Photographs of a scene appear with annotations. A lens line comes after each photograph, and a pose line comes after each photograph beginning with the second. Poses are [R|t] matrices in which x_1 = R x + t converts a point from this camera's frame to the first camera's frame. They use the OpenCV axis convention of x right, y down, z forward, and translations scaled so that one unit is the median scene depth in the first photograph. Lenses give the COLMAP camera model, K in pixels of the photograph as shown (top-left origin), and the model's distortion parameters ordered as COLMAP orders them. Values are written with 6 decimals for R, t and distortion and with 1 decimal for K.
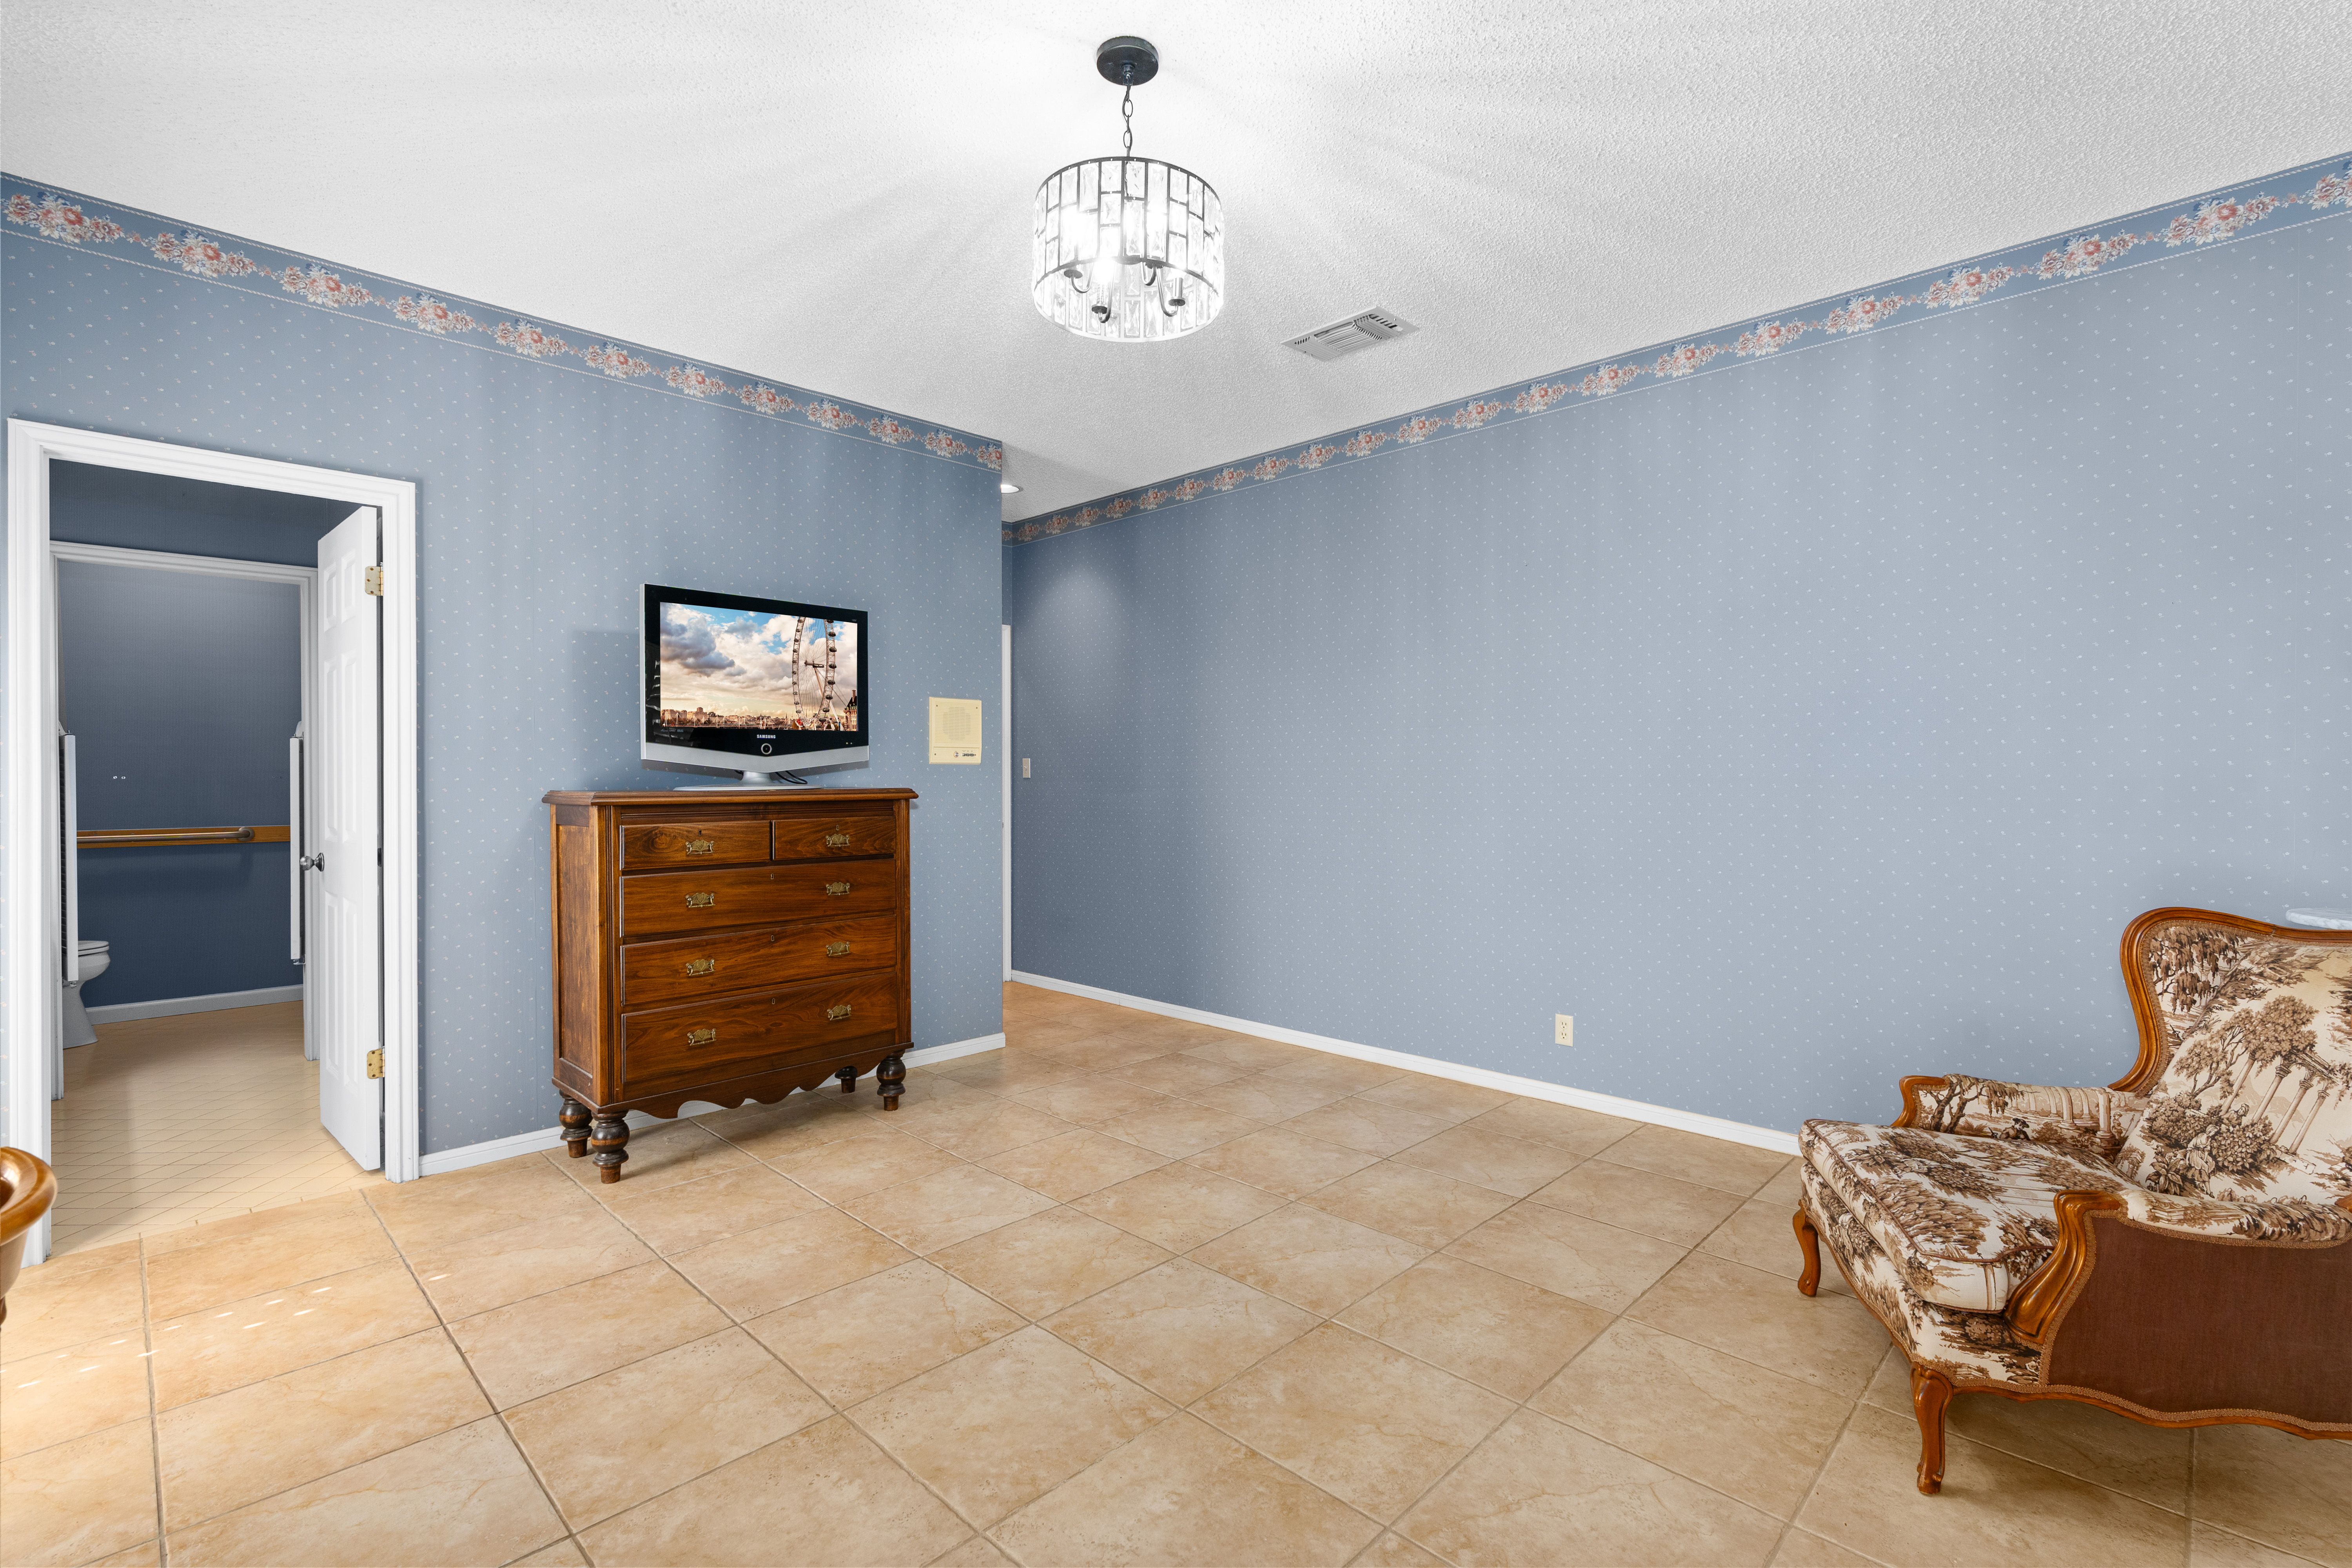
lens RADIAL K [[1069.2, 0, 1175.2], [0, 1069.2, 769.7], [0, 0, 1]] dist [-0.005551, 0.000083]
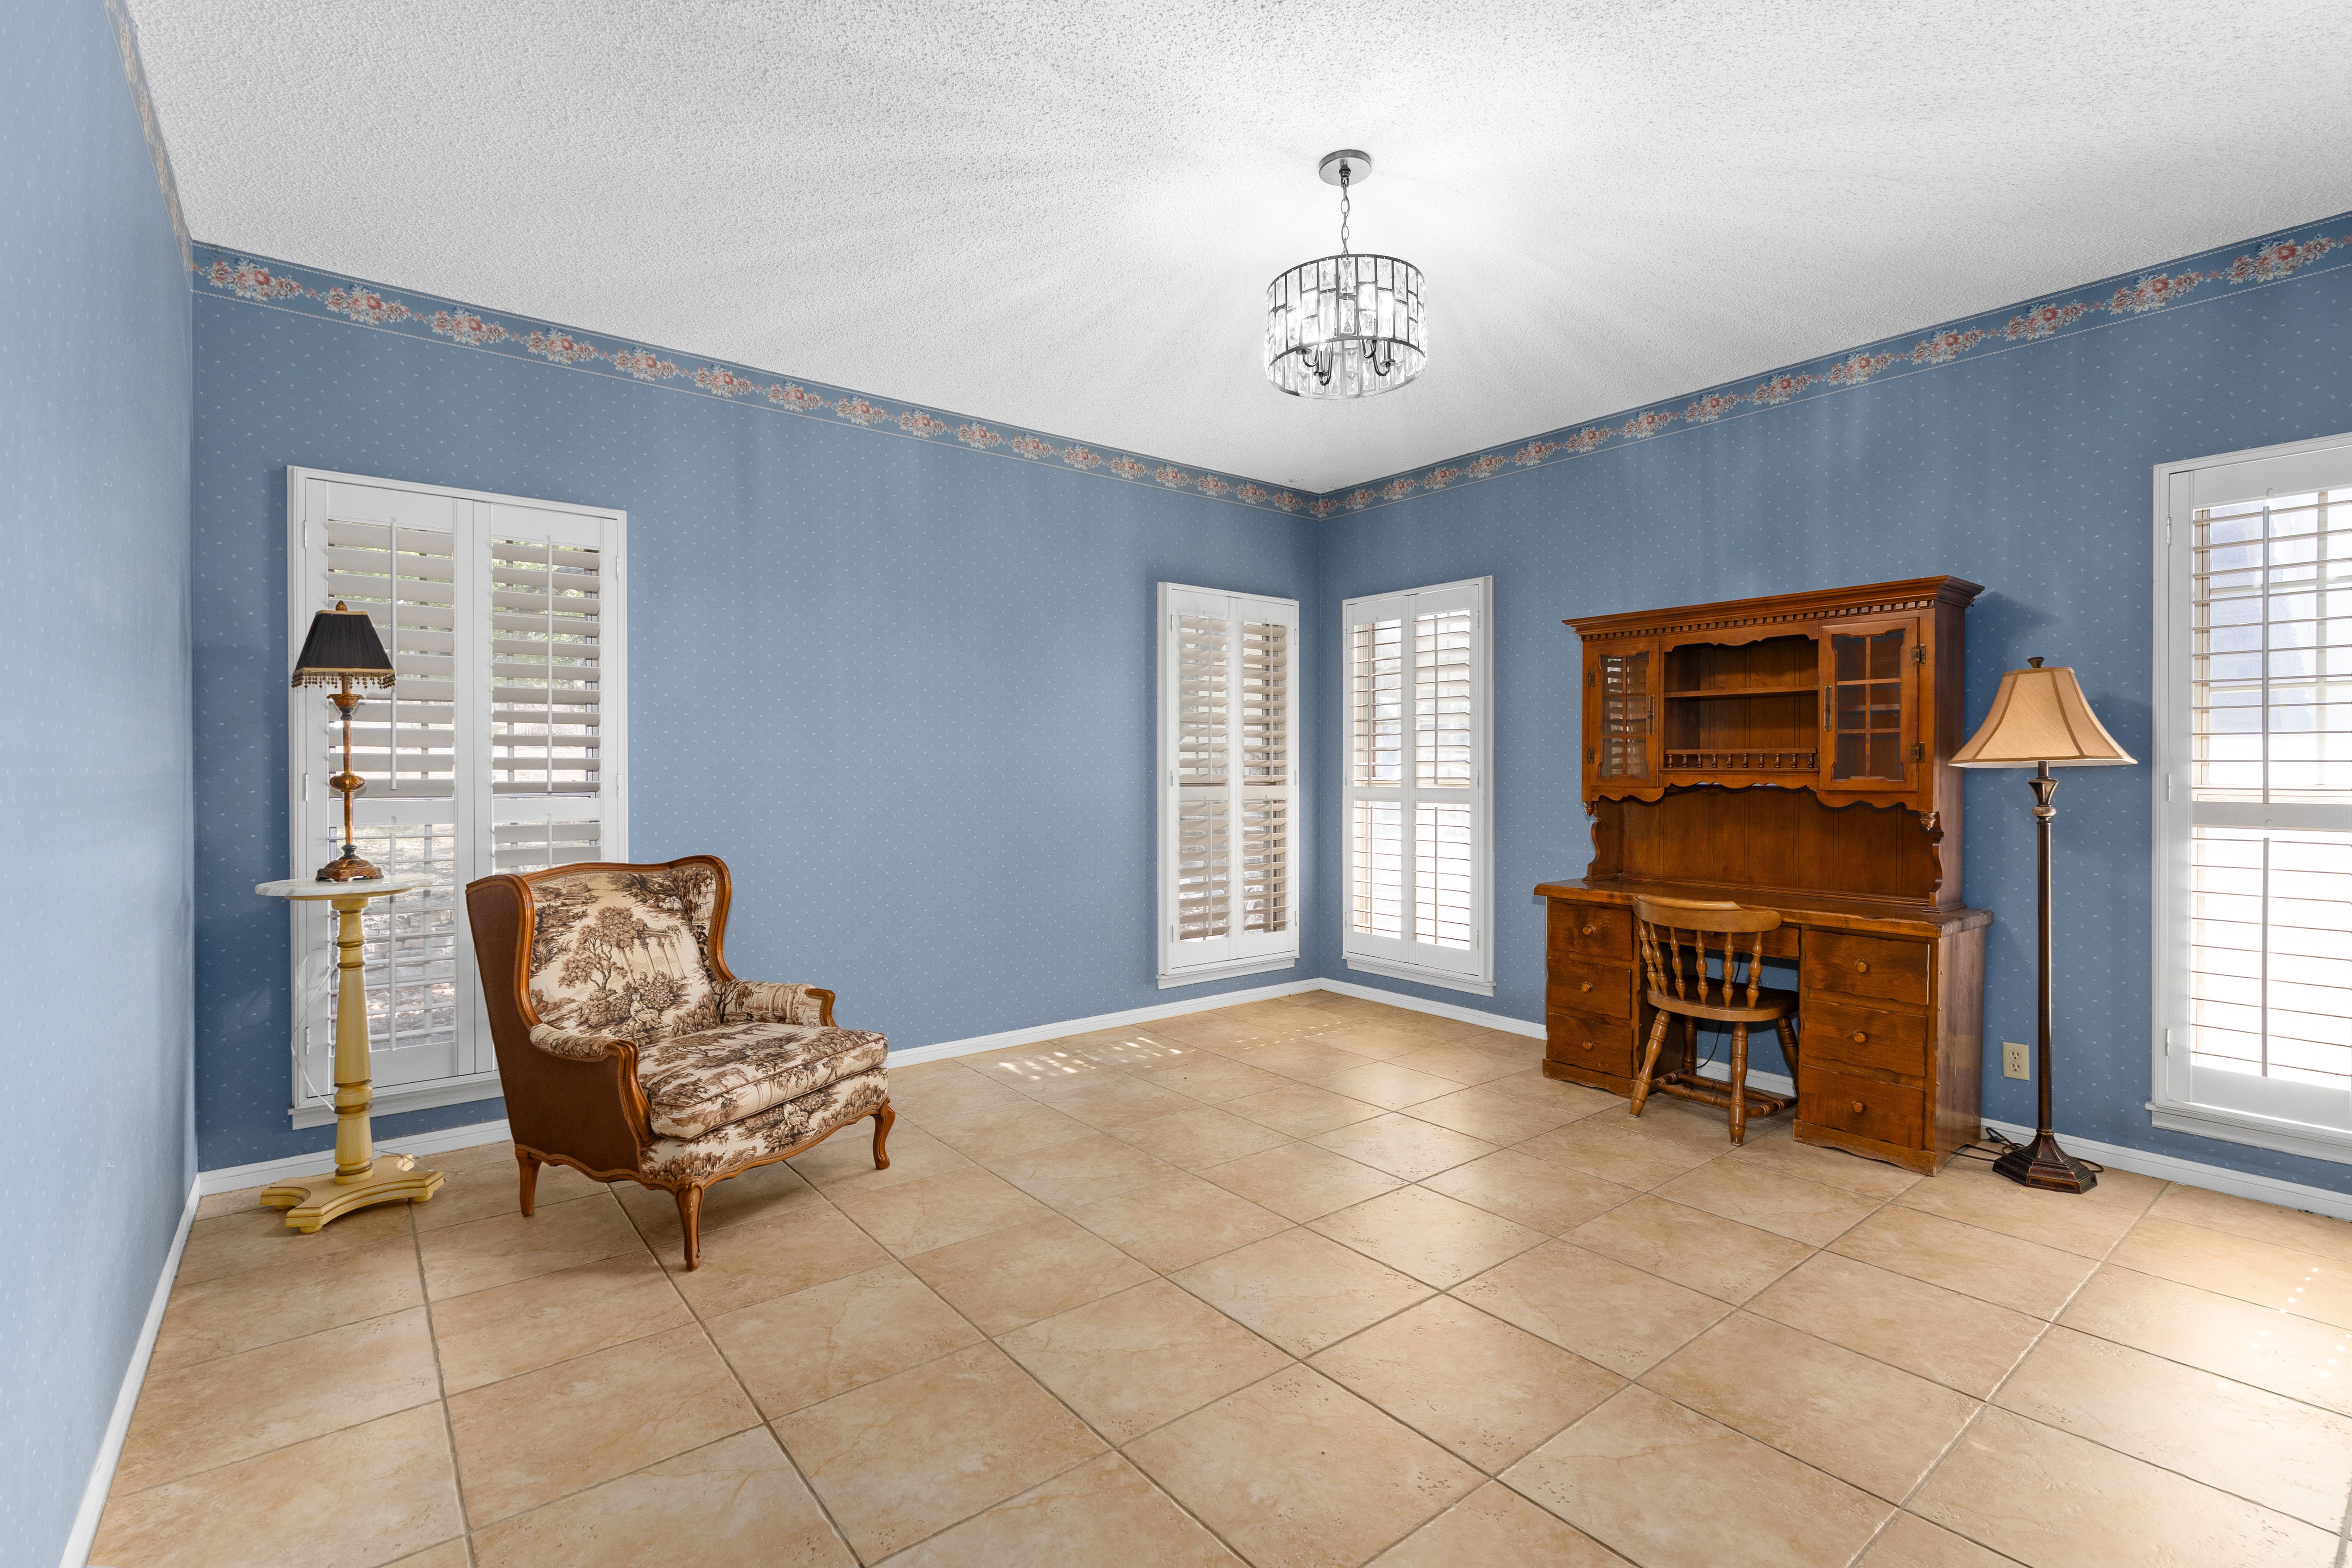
lens RADIAL K [[1069.2, 0, 1175.2], [0, 1069.2, 769.7], [0, 0, 1]] dist [-0.005551, 0.000083]
pose [[-0.992726, 0.001818, 0.120380, 0.000379], [0.001354, 0.999991, -0.003930, 0.011795], [-0.120387, -0.003739, -0.992720, 2.279171]]
